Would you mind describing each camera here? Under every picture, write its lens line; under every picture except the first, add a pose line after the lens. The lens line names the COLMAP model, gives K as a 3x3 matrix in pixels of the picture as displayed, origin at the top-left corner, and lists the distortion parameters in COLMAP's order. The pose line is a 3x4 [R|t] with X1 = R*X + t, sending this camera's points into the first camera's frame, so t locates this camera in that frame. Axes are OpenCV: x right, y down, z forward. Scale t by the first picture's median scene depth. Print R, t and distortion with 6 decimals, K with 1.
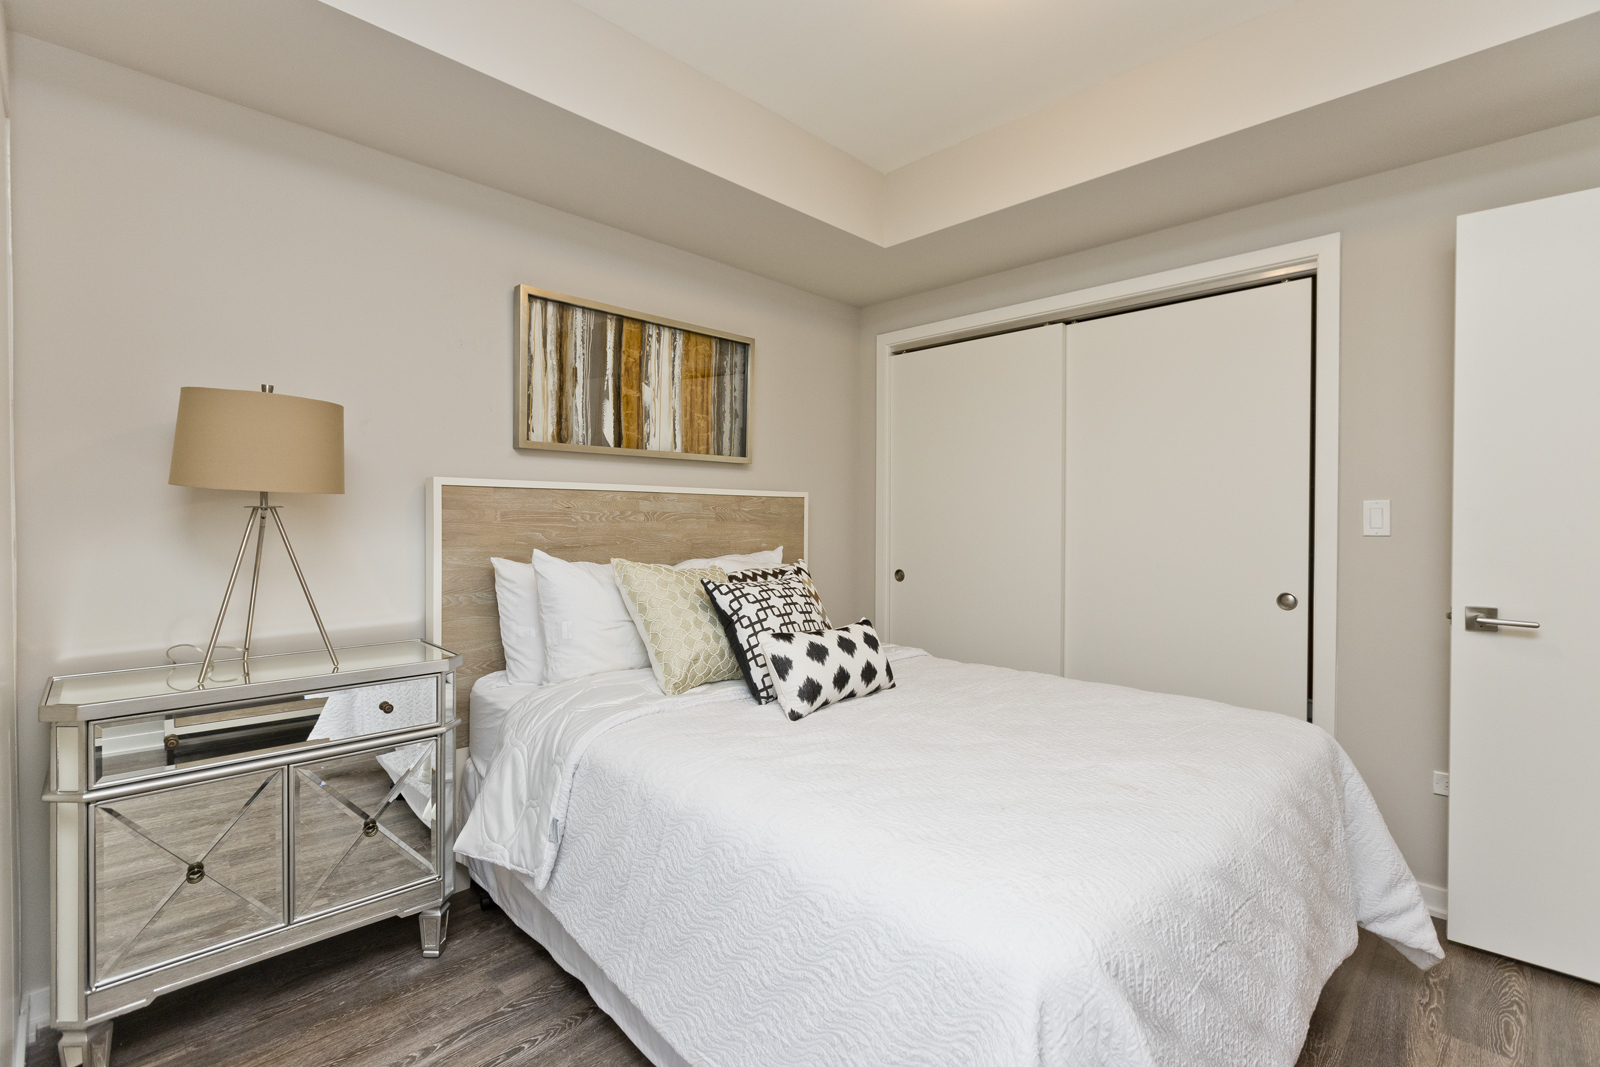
lens RADIAL K [[742.6, 0, 795.9], [0, 742.6, 516.8], [0, 0, 1]] dist [0.002199, 0.000022]
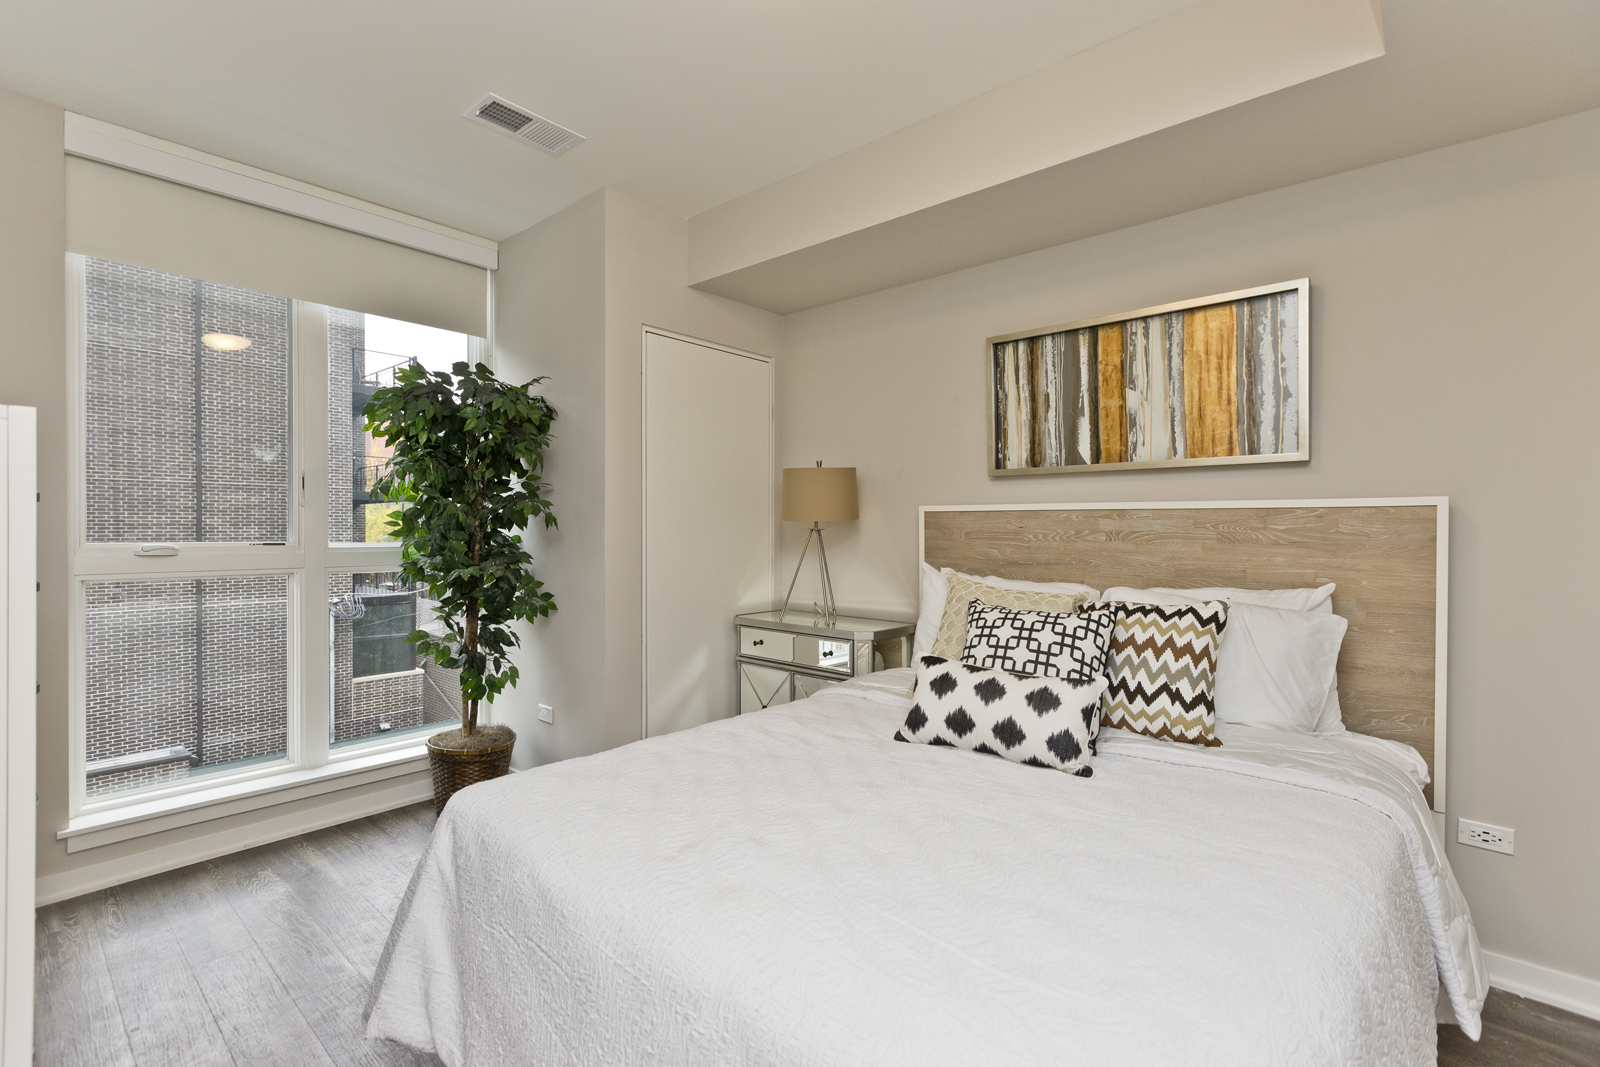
lens RADIAL K [[742.6, 0, 795.9], [0, 742.6, 516.8], [0, 0, 1]] dist [0.002199, 0.000022]
pose [[0.041611, -0.020866, -0.998916, 0.693832], [-0.004168, 0.999770, -0.021057, -0.003324], [0.999125, 0.005040, 0.041515, 0.573613]]
